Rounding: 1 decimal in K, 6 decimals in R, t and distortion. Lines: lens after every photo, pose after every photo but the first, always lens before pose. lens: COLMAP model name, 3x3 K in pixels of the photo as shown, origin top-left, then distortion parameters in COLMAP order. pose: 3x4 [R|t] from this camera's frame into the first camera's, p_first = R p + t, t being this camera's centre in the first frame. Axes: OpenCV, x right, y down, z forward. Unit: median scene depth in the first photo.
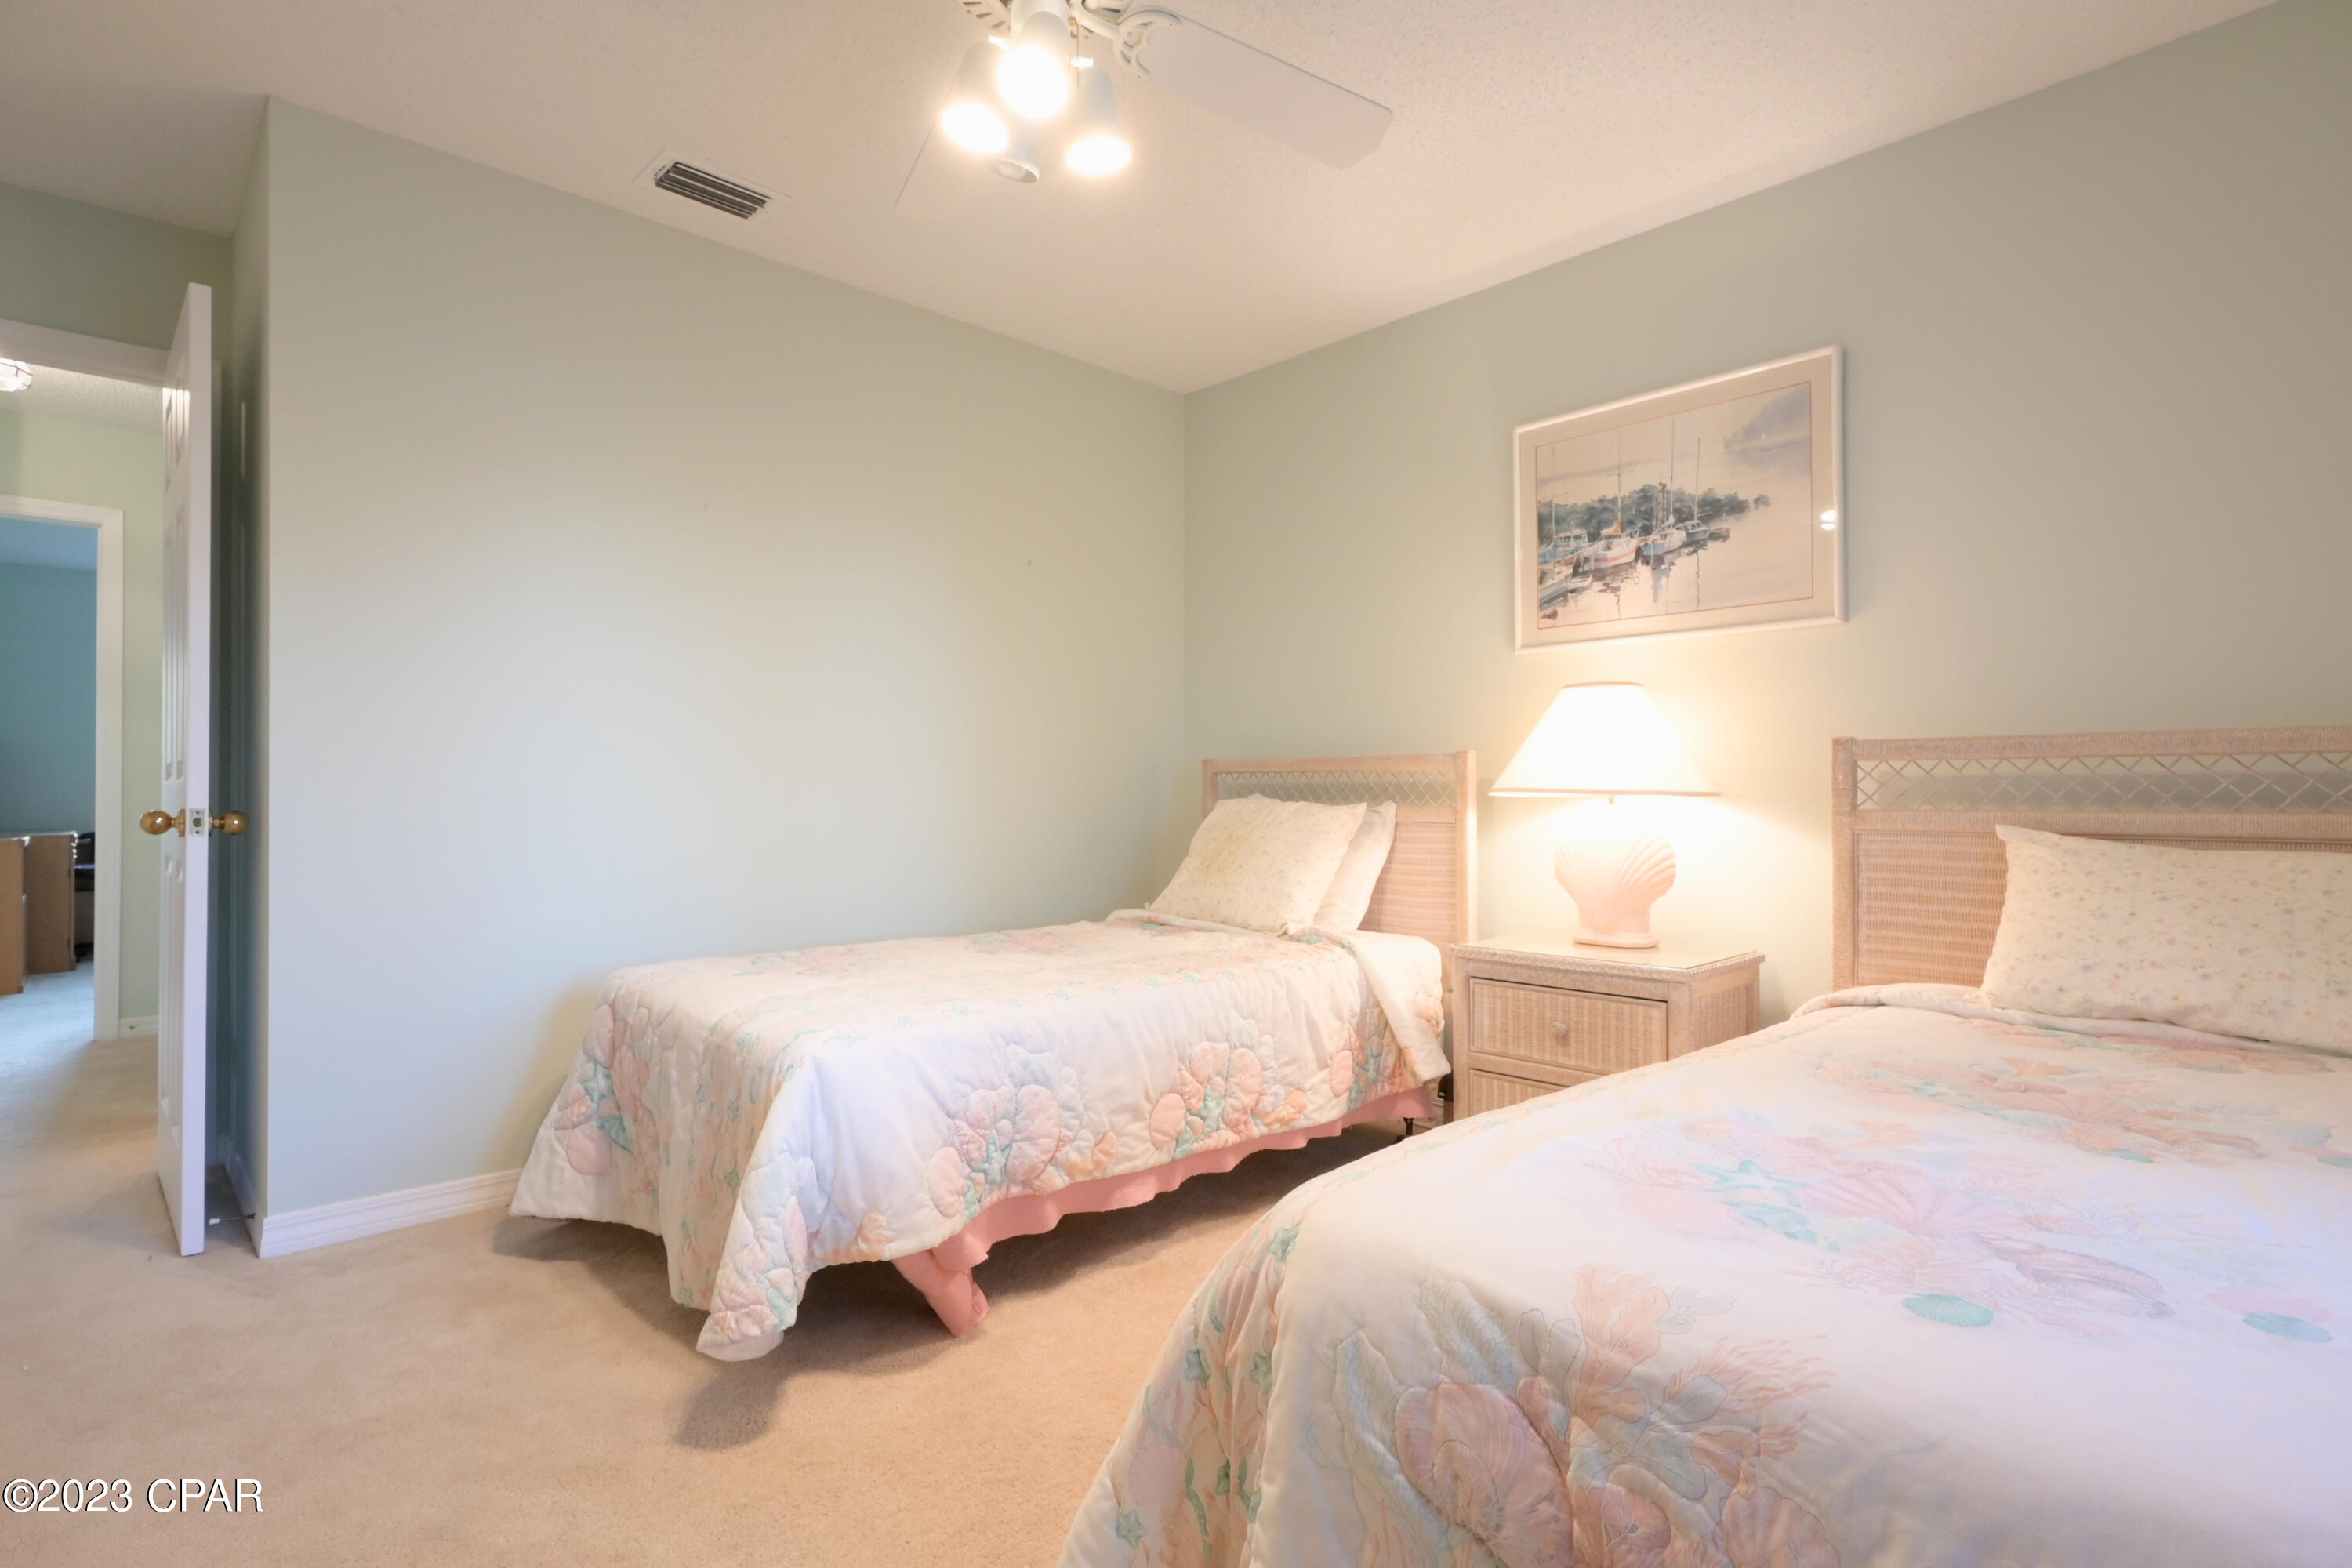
lens RADIAL K [[1161.8, 0, 1163.1], [0, 1161.8, 788.8], [0, 0, 1]] dist [-0.003358, 0.002851]
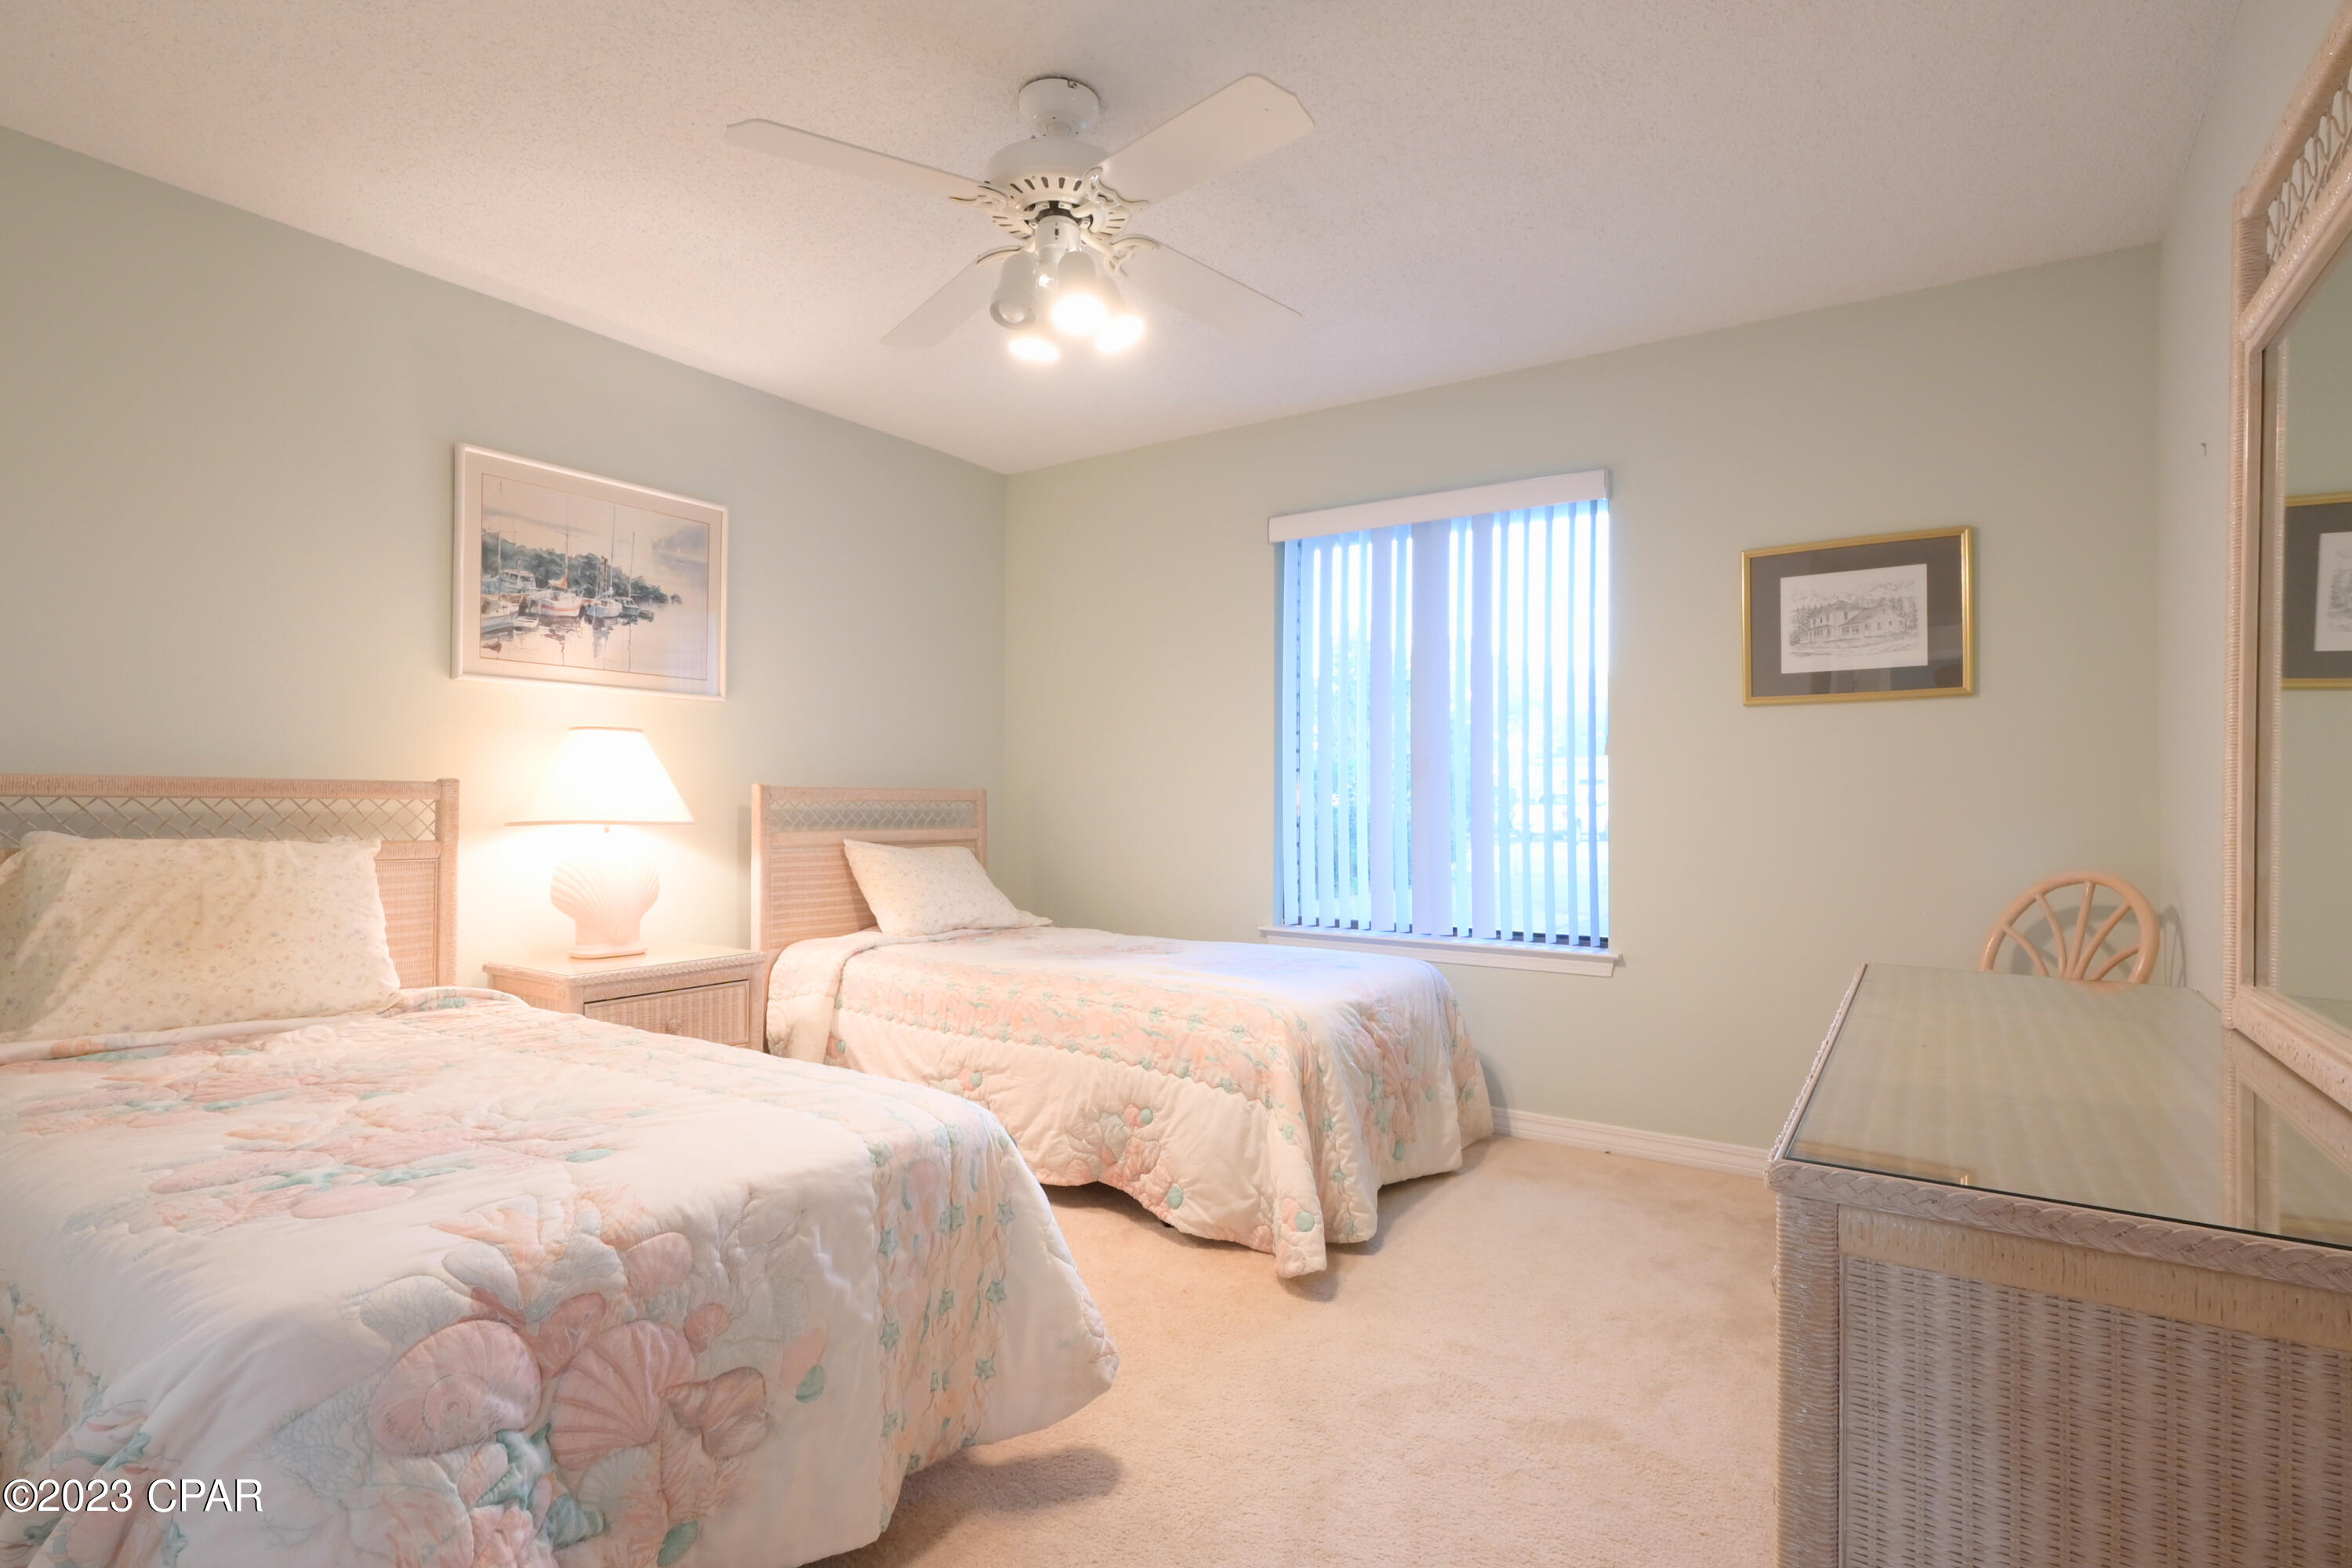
lens RADIAL K [[1161.8, 0, 1164.5], [0, 1161.8, 793.8], [0, 0, 1]] dist [-0.003358, 0.002851]
pose [[-0.212799, 0.007867, 0.977064, -0.808899], [-0.008266, 0.999917, -0.009851, -0.017748], [-0.977061, -0.010173, -0.212716, 0.675897]]
